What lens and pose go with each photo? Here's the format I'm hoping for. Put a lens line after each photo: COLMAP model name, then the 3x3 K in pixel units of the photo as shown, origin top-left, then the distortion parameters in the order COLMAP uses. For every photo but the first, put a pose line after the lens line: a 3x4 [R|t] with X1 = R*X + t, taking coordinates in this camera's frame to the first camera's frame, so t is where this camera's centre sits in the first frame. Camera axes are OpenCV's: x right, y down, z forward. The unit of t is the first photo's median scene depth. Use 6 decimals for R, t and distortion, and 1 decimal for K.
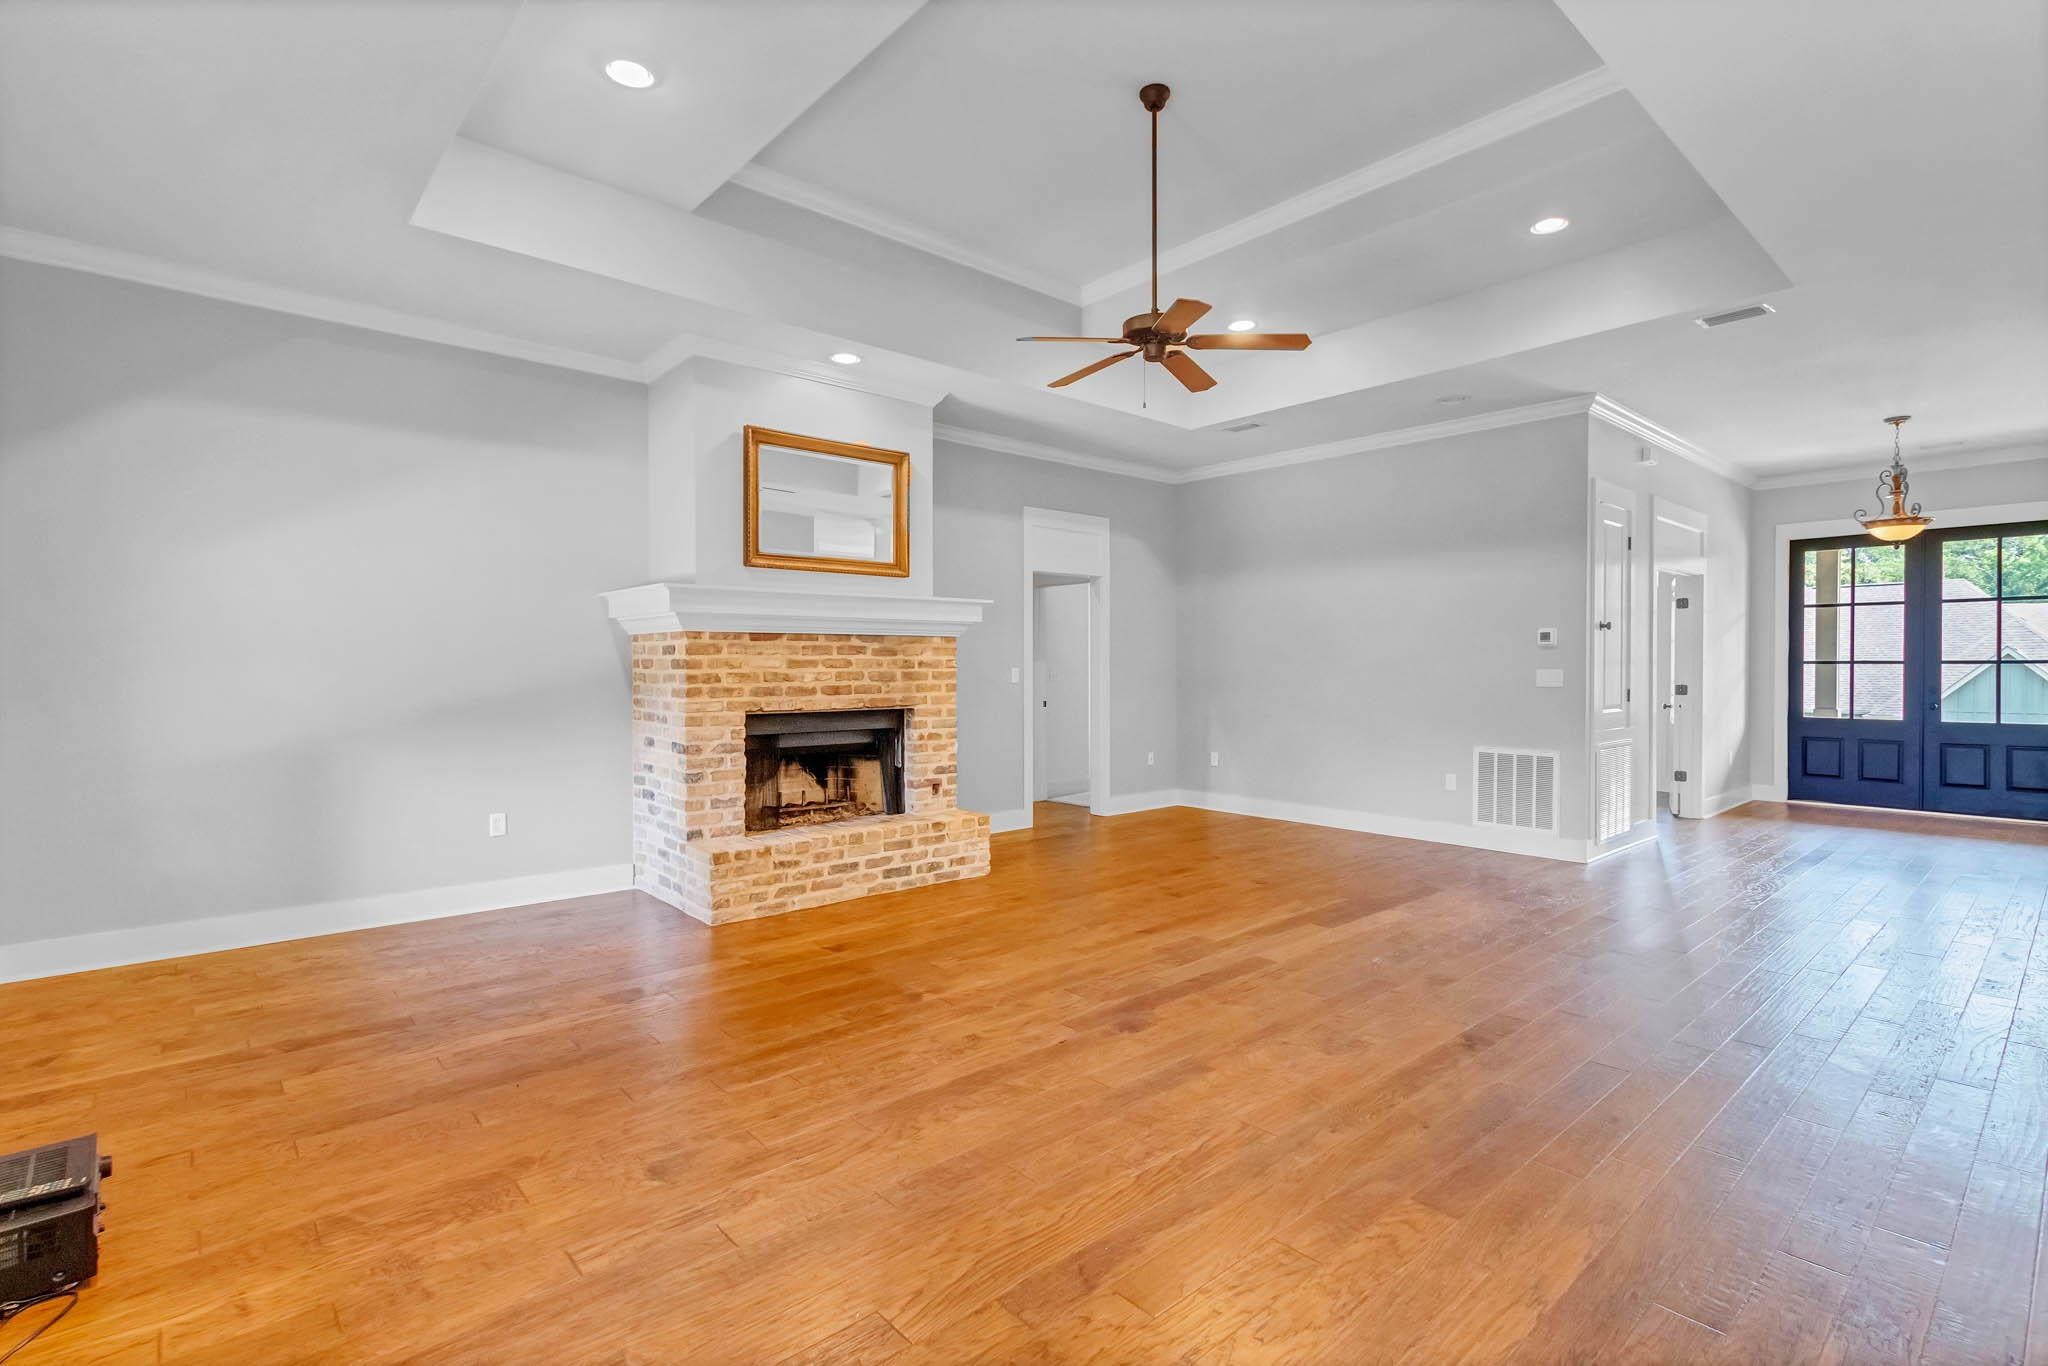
lens RADIAL K [[935.5, 0, 1031.1], [0, 935.5, 678.3], [0, 0, 1]] dist [0.003200, 0.000310]
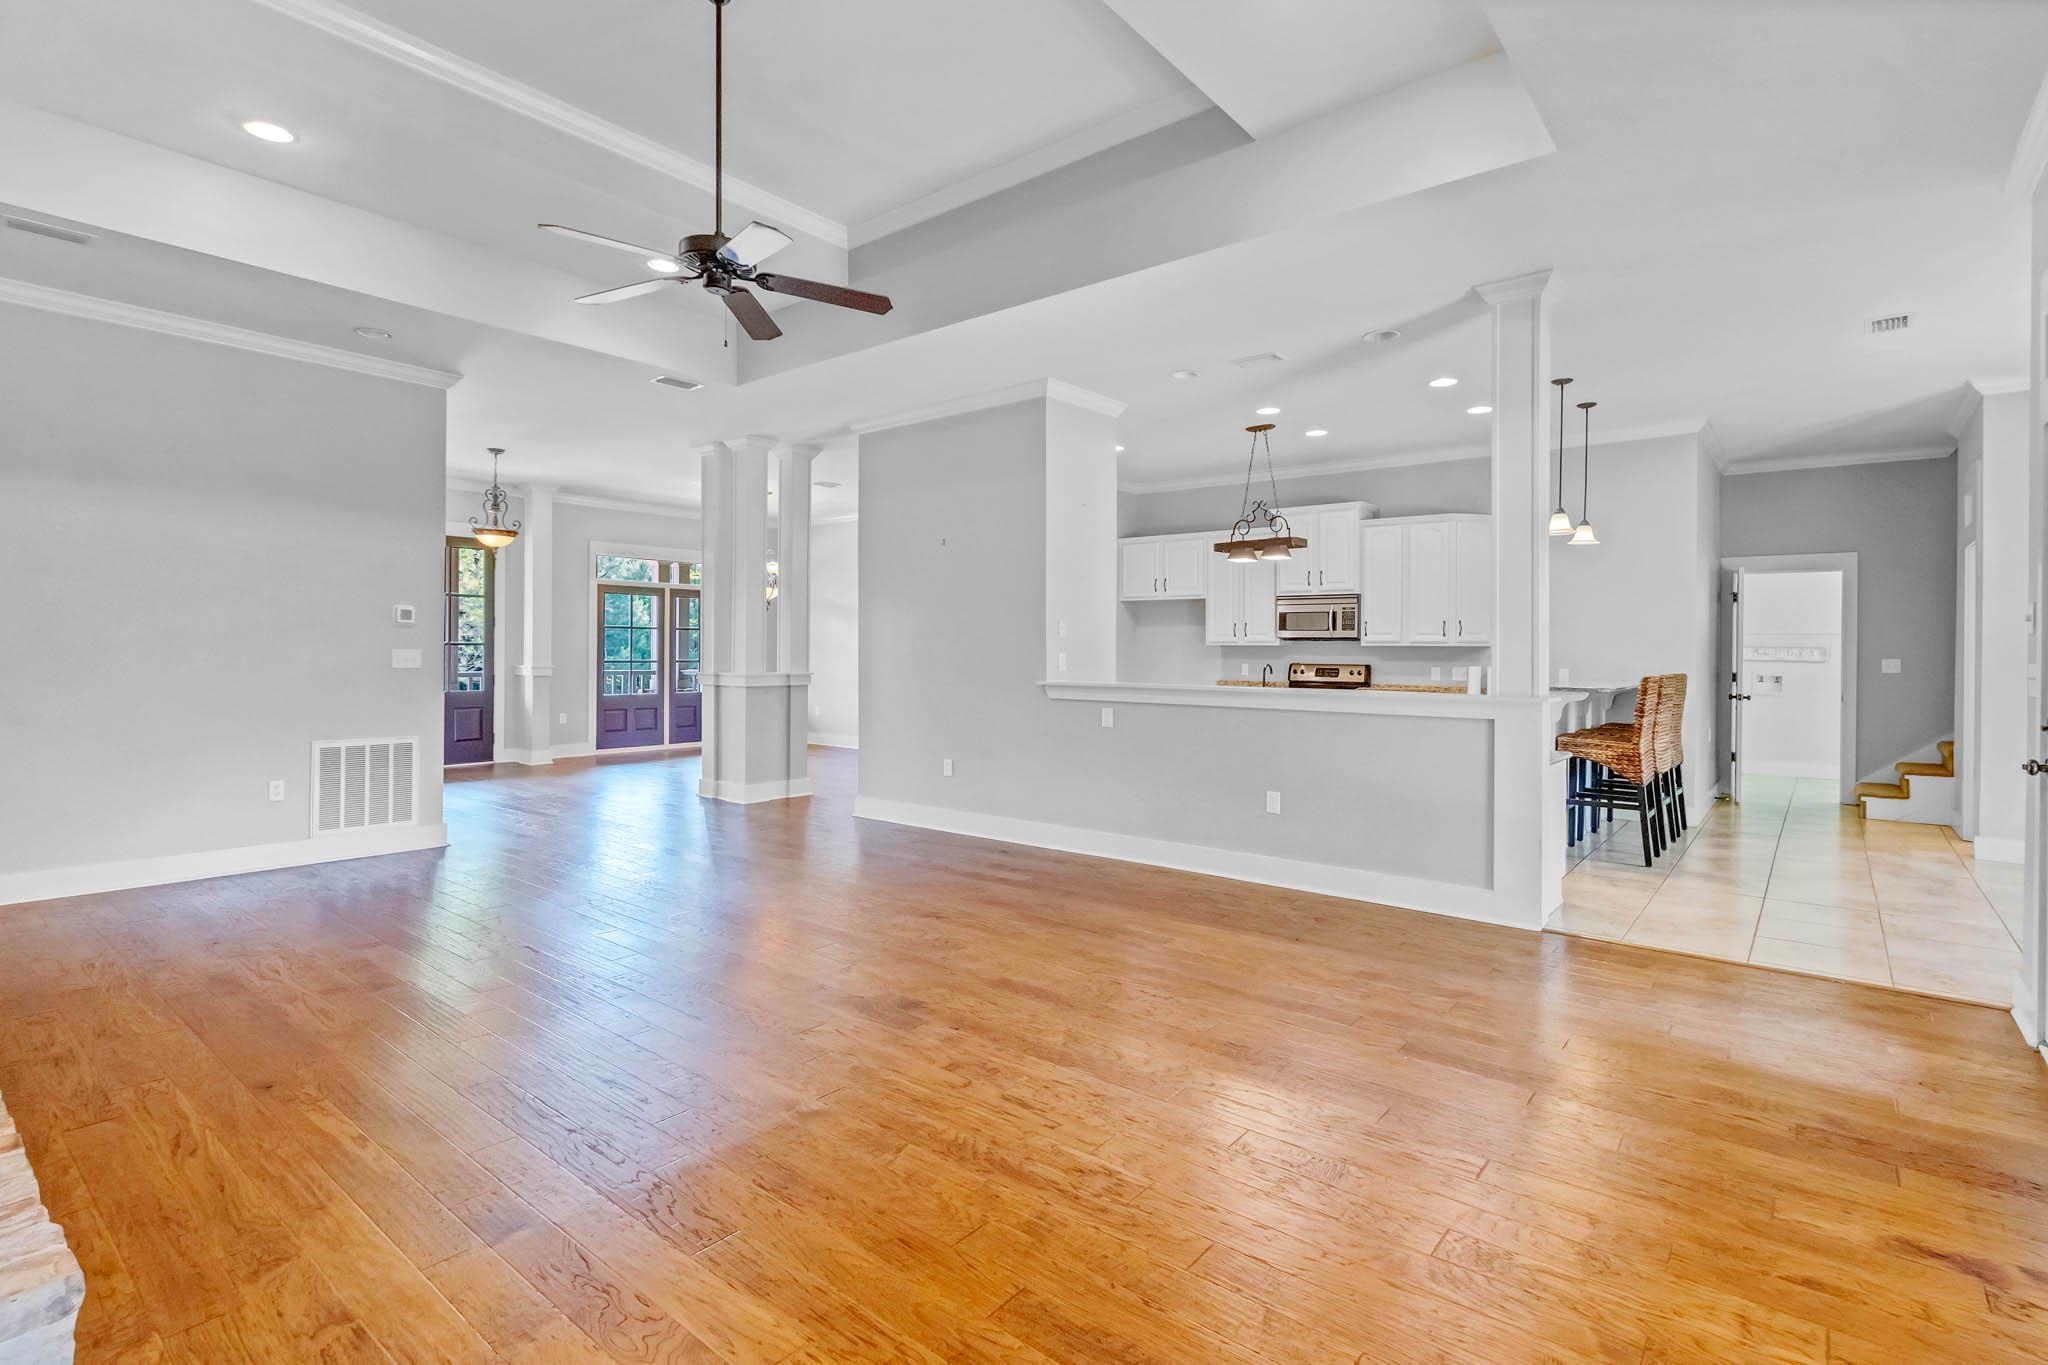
lens RADIAL K [[982.6, 0, 996.2], [0, 982.6, 649.0], [0, 0, 1]] dist [0.000733, 0.000116]
pose [[-0.136289, 0.001848, 0.990667, -0.573039], [0.004886, 0.999987, -0.001194, -0.006753], [-0.990657, 0.004678, -0.136296, 0.625918]]
